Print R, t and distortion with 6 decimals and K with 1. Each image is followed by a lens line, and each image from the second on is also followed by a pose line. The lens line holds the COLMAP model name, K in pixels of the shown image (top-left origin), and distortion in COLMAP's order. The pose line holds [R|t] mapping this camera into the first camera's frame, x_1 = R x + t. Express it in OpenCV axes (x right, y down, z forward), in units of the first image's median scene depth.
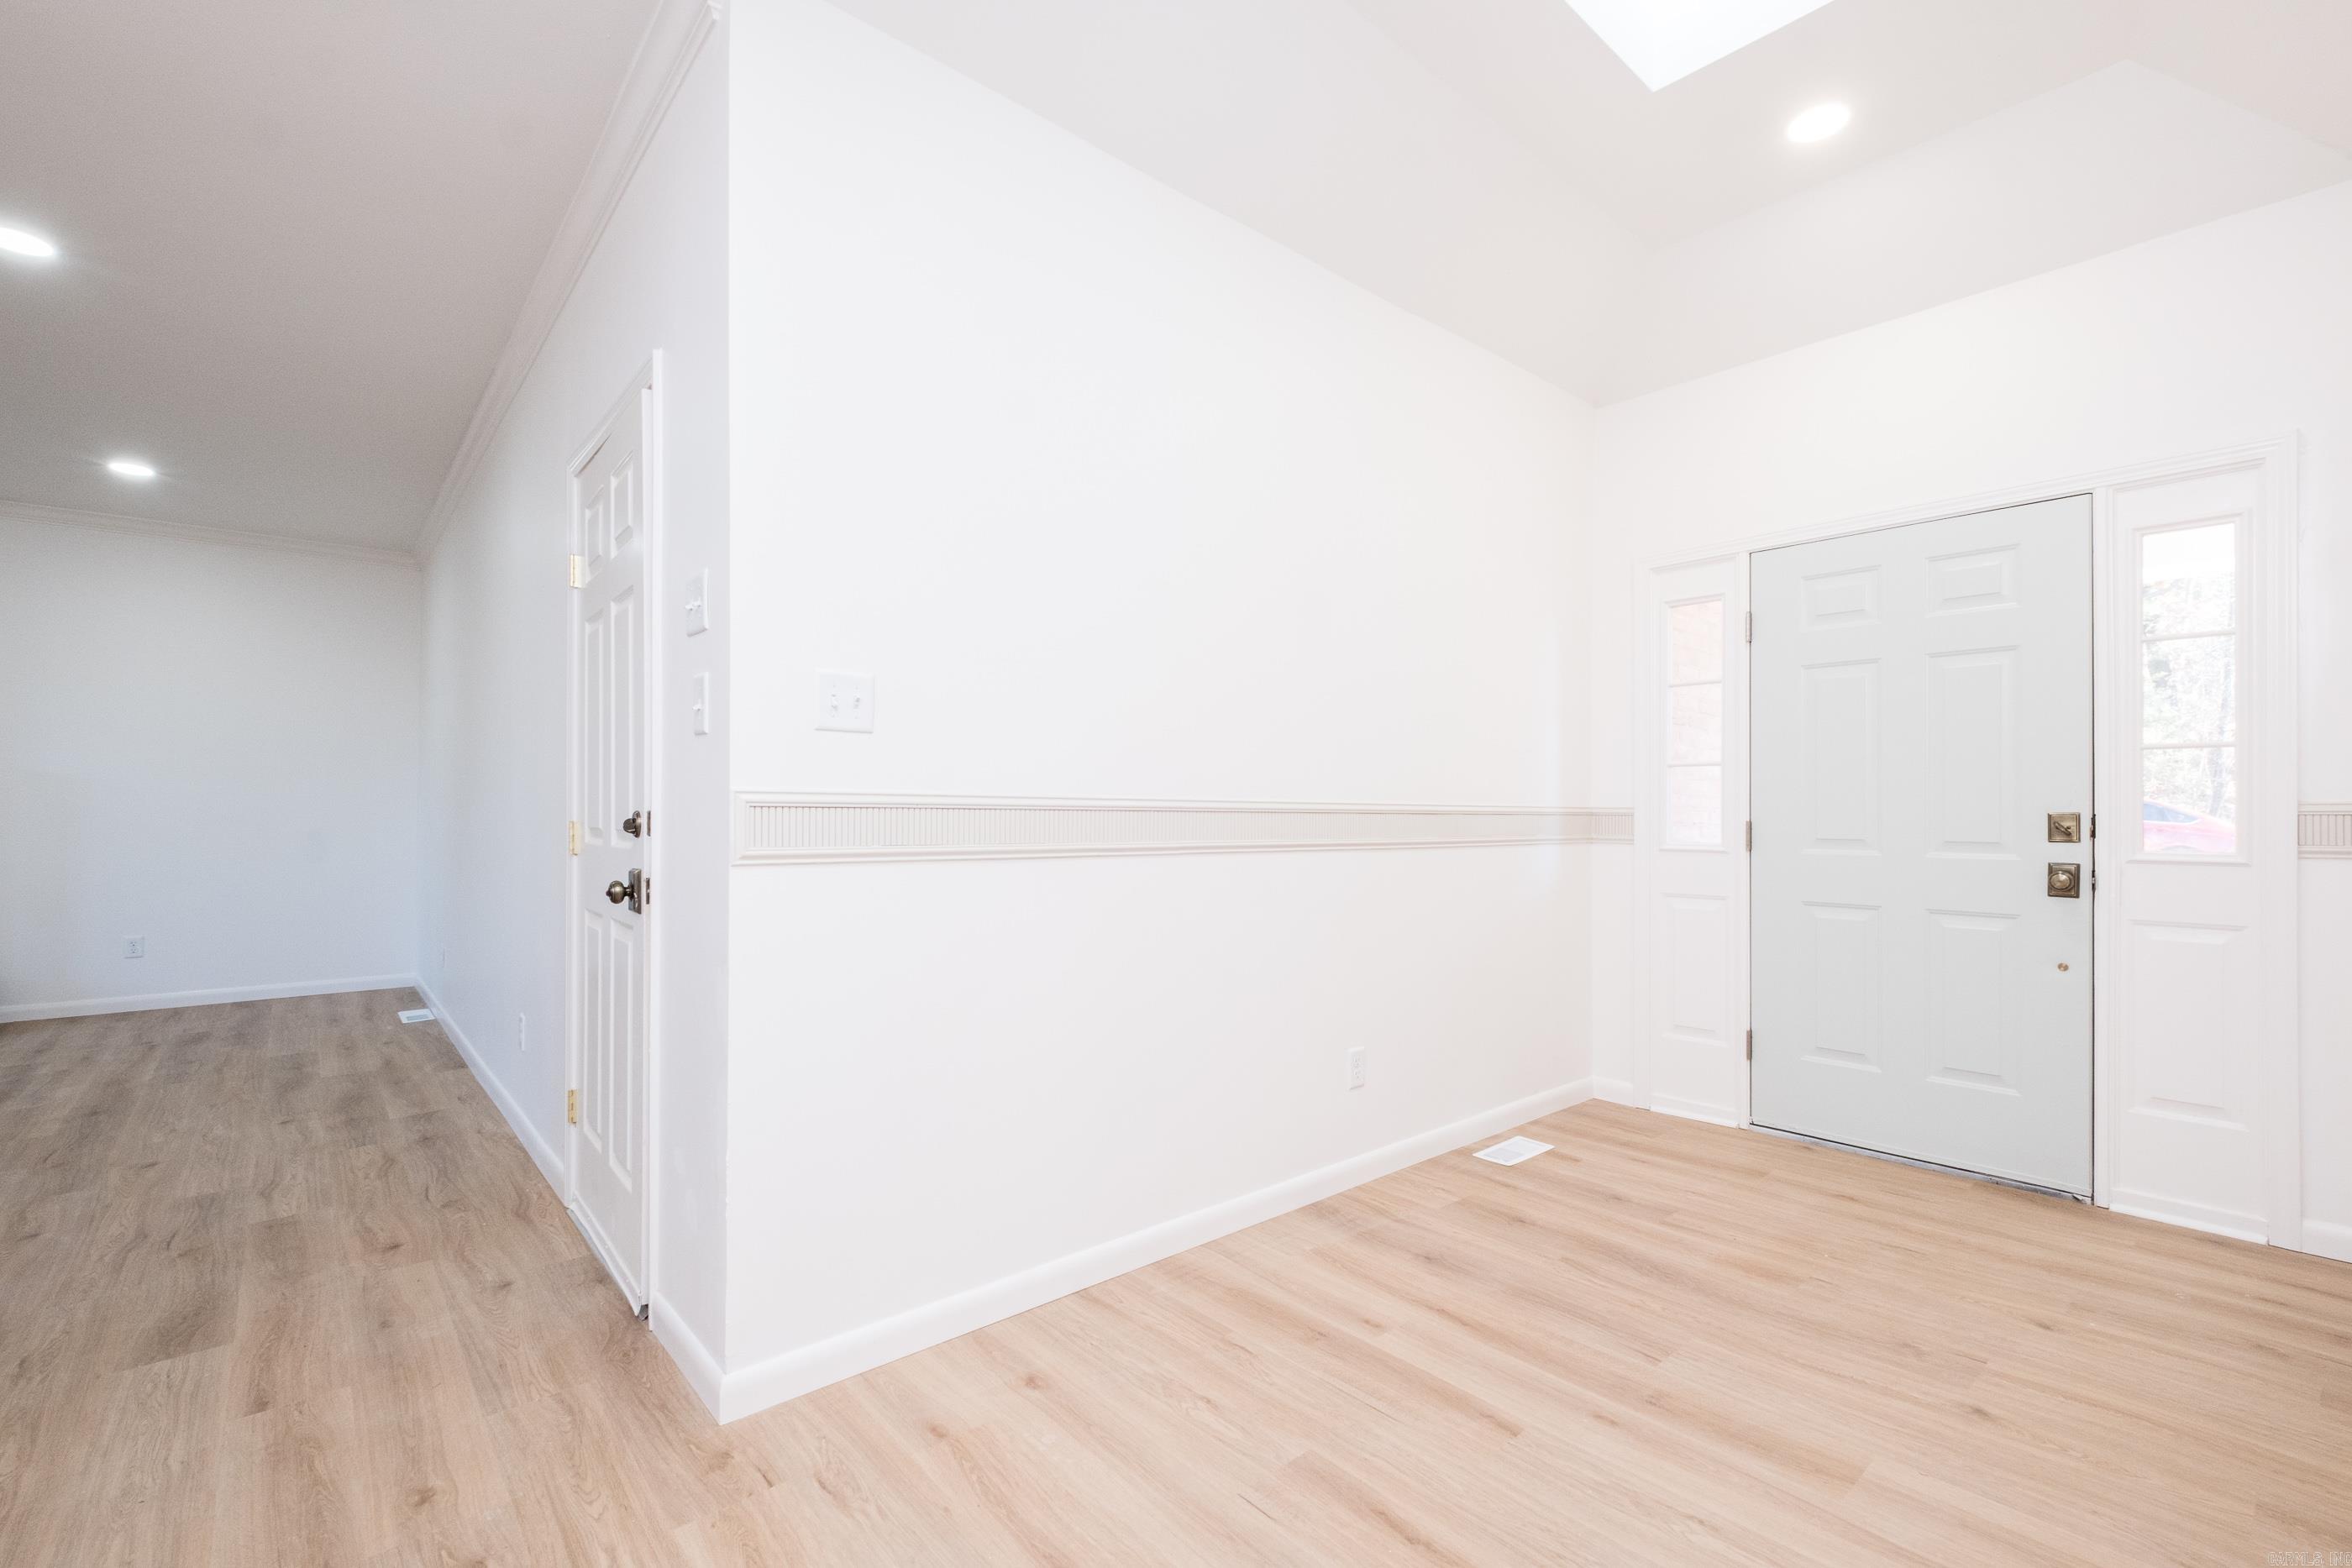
lens RADIAL K [[1053.8, 0, 1199.2], [0, 1053.8, 784.3], [0, 0, 1]] dist [-0.002491, -0.004027]
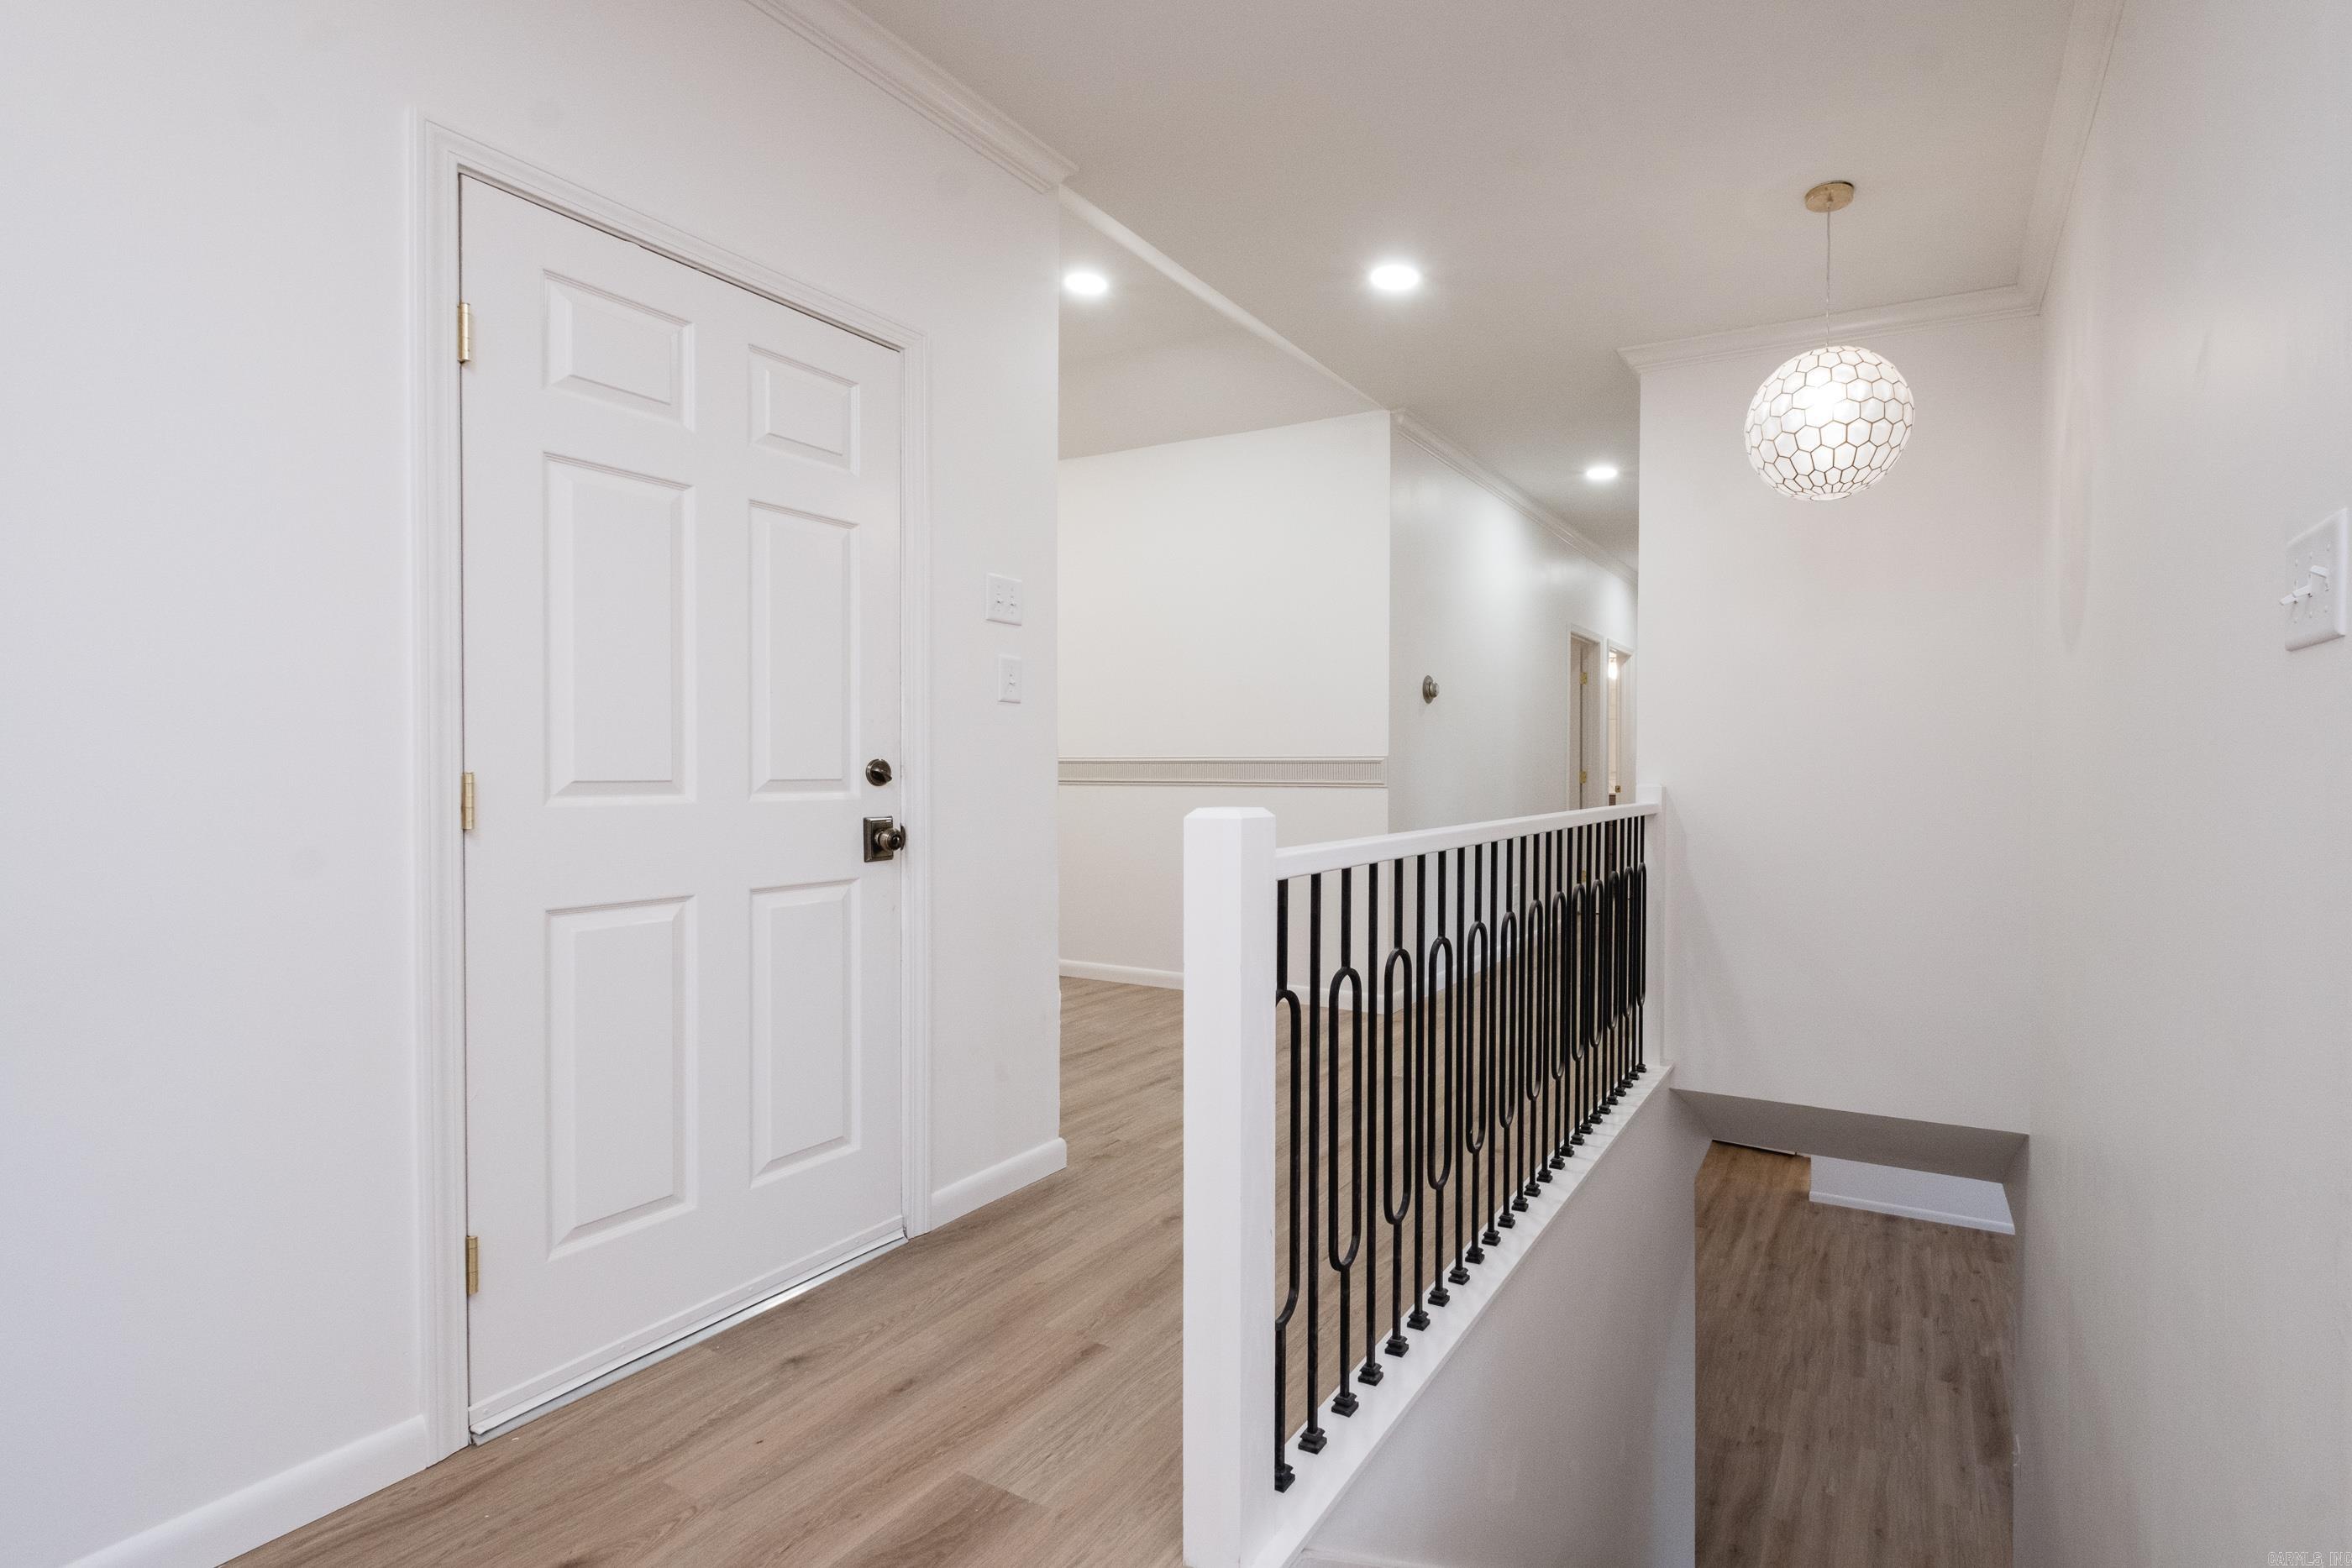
lens RADIAL K [[1053.8, 0, 1199.2], [0, 1053.8, 784.3], [0, 0, 1]] dist [-0.002491, -0.004027]
pose [[-0.247829, -0.008541, 0.968766, -1.583015], [-0.025071, 0.999683, 0.002400, 0.043706], [-0.968479, -0.023693, -0.247965, 0.973545]]
